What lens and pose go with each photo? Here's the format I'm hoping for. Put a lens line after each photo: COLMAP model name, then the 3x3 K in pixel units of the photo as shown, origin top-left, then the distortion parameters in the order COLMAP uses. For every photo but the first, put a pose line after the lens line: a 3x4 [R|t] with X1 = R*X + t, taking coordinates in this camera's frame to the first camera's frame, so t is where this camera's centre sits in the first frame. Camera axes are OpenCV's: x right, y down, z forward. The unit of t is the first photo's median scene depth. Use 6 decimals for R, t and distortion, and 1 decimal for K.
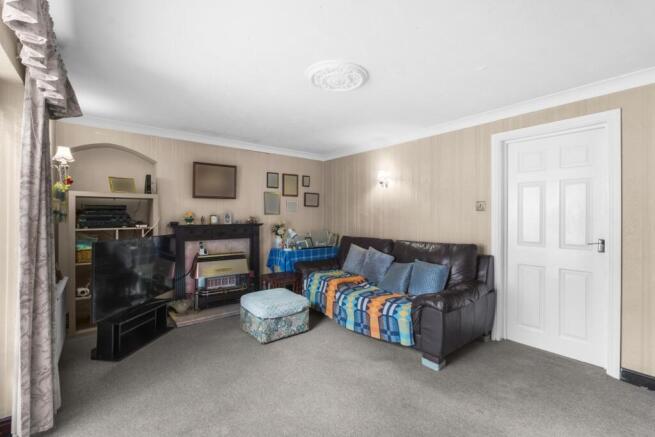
lens RADIAL K [[290.4, 0, 327.5], [0, 290.4, 218.5], [0, 0, 1]] dist [0.000372, 0.000015]
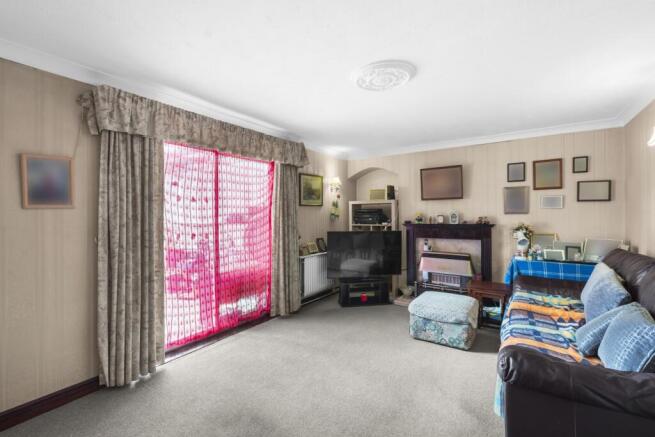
lens RADIAL K [[290.4, 0, 327.5], [0, 290.4, 218.5], [0, 0, 1]] dist [0.000372, 0.000015]
pose [[0.289222, 0.003083, -0.957257, 0.514064], [-0.006447, 0.999978, 0.001272, 0.001667], [0.957240, 0.005803, 0.289236, 0.295371]]
